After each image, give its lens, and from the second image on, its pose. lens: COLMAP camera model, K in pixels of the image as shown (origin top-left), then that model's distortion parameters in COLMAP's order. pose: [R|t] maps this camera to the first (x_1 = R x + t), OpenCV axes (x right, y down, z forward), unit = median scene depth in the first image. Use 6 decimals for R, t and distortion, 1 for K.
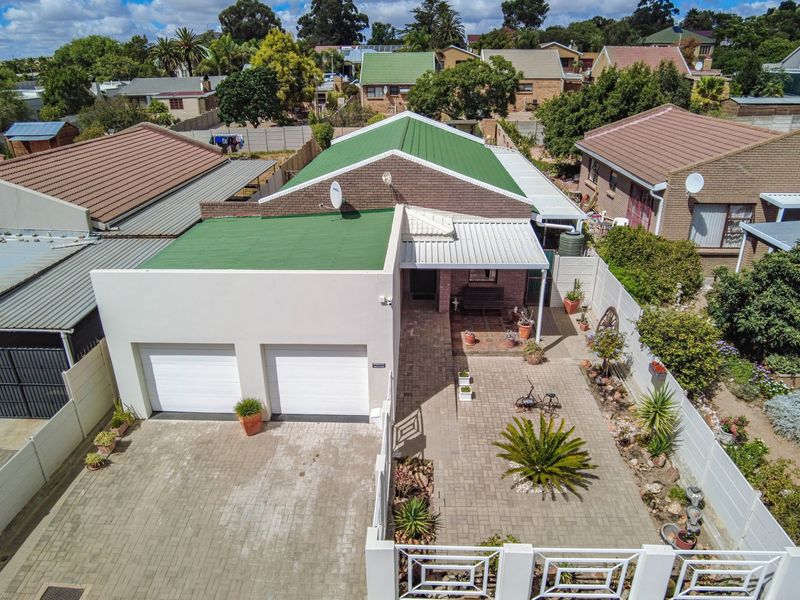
lens RADIAL K [[549.6, 0, 399.0], [0, 549.6, 295.5], [0, 0, 1]] dist [-0.016096, -0.042187]
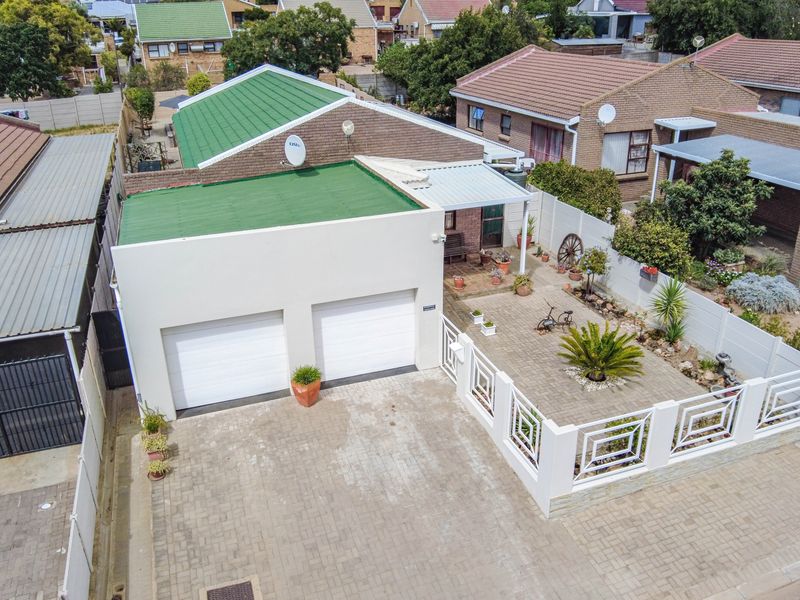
lens RADIAL K [[647.5, 0, 397.4], [0, 647.5, 301.1], [0, 0, 1]] dist [0.015511, -0.078579]
pose [[0.927318, -0.160984, 0.337883, -0.428405], [0.156721, 0.986830, 0.040055, 0.054096], [-0.339881, 0.015809, 0.940335, -0.068807]]
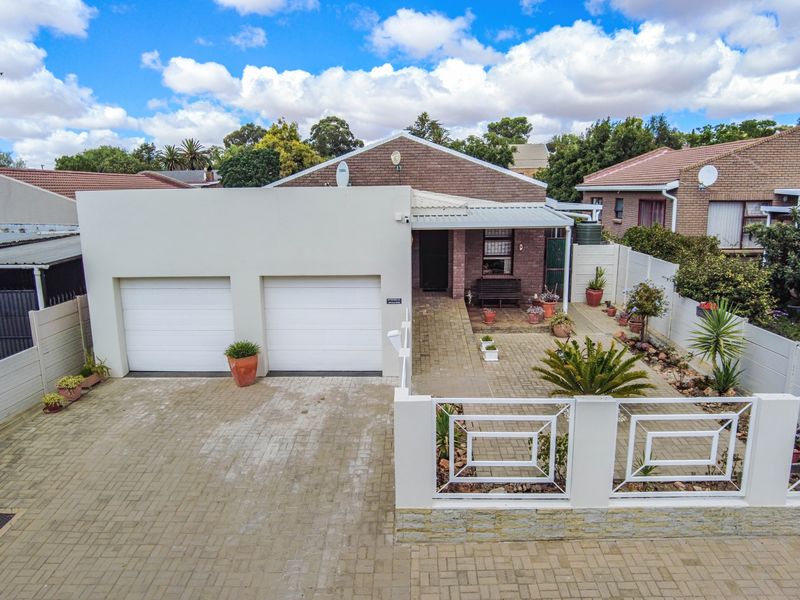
lens RADIAL K [[549.6, 0, 399.0], [0, 549.6, 295.5], [0, 0, 1]] dist [-0.016096, -0.042187]
pose [[0.999896, -0.006810, 0.012677, -0.035781], [0.009386, 0.976393, -0.215796, 0.273975], [-0.010908, 0.215892, 0.976356, 0.126787]]
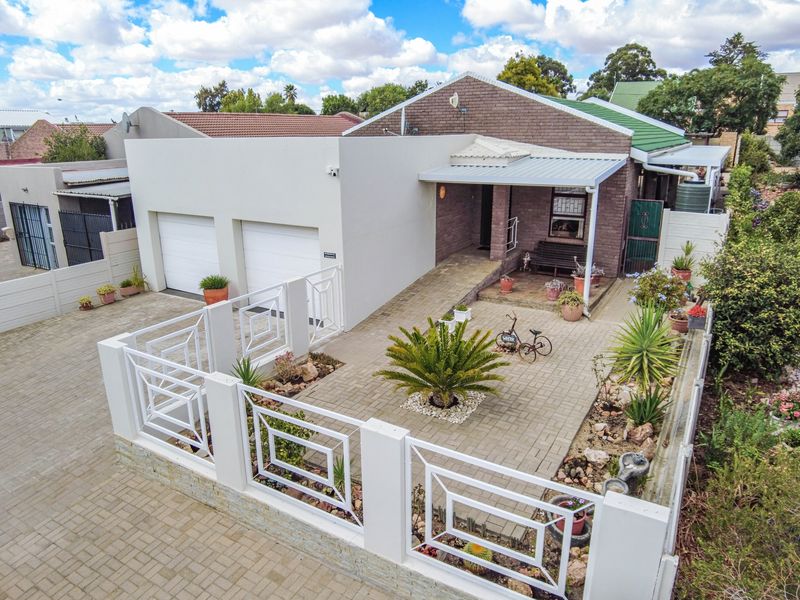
lens RADIAL K [[554.3, 0, 400.0], [0, 554.3, 300.0], [0, 0, 1]] dist [-0.040420, 0.000125]
pose [[0.875710, 0.141897, -0.461516, 0.423677], [-0.188073, 0.980593, -0.055370, 0.201278], [0.444703, 0.135287, 0.885402, 0.248768]]
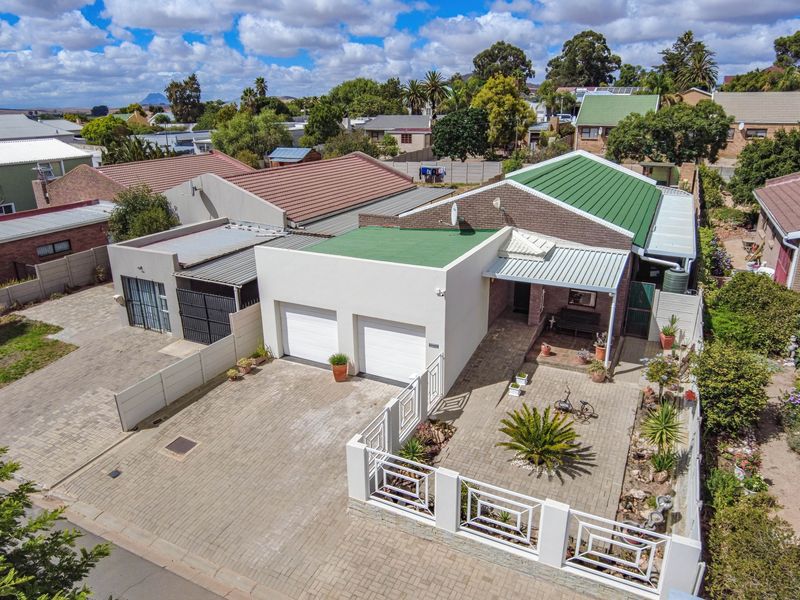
lens RADIAL K [[549.6, 0, 399.0], [0, 549.6, 295.5], [0, 0, 1]] dist [-0.016096, -0.042187]
pose [[0.909234, 0.134380, -0.394000, 0.322855], [-0.159388, 0.986720, -0.031284, 0.059593], [0.384564, 0.091244, 0.918578, -0.160835]]
